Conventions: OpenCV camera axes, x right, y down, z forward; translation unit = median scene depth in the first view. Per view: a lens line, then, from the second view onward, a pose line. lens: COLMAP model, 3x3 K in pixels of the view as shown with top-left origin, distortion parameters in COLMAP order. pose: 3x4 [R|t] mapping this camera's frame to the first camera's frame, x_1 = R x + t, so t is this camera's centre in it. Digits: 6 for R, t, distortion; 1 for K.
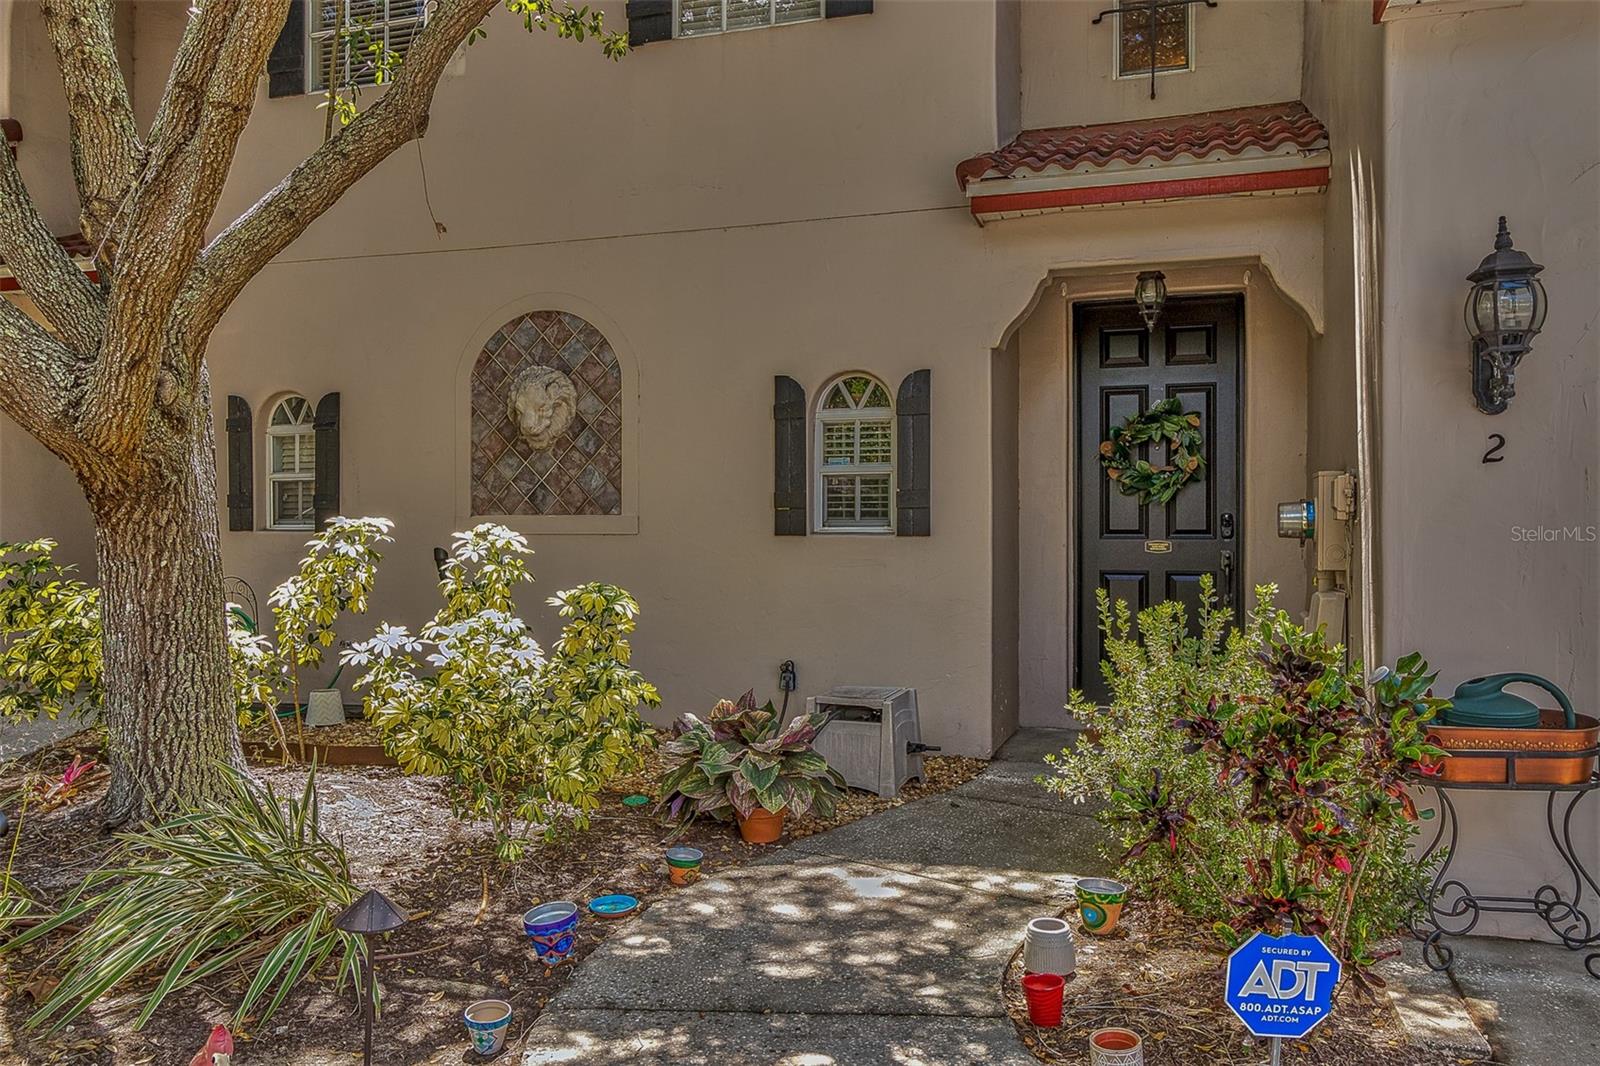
lens RADIAL K [[1195.4, 0, 800.3], [0, 1195.4, 529.9], [0, 0, 1]] dist [-0.000878, -0.000272]
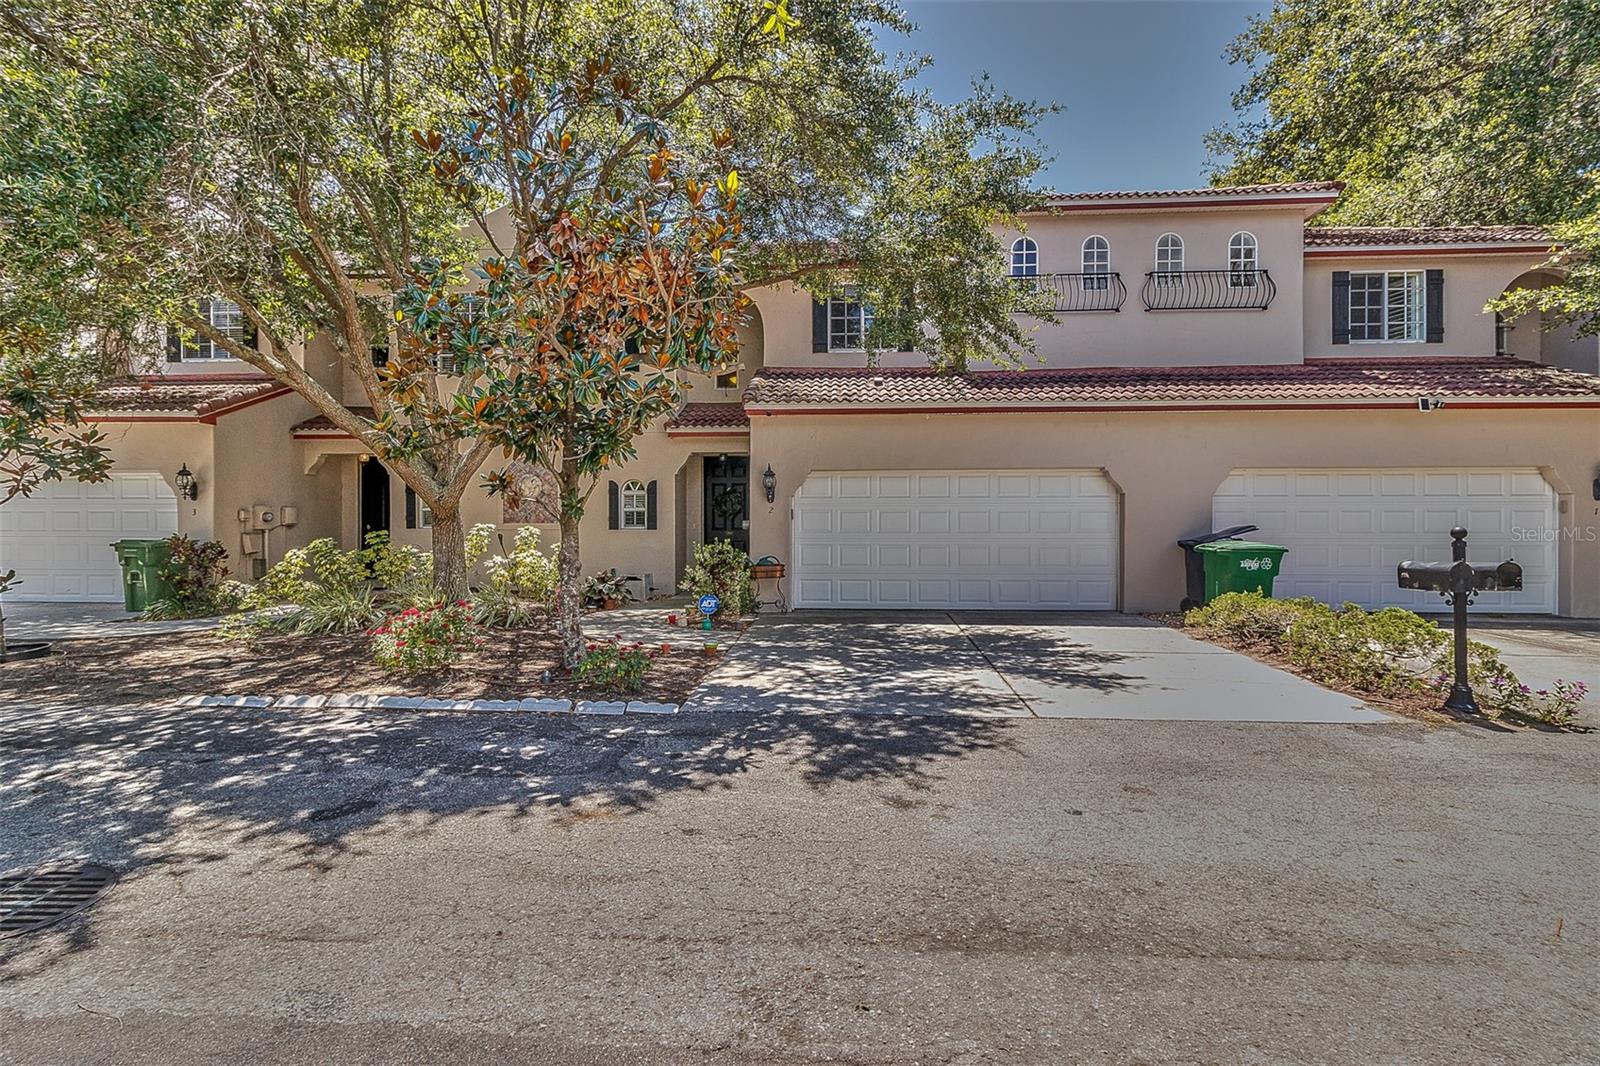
lens RADIAL K [[759.7, 0, 792.5], [0, 759.7, 530.5], [0, 0, 1]] dist [-0.006477, -0.000604]
pose [[0.968202, -0.001993, 0.250160, -0.055890], [0.002136, 0.999998, -0.000302, 0.009136], [-0.250159, 0.000827, 0.968204, -1.148968]]
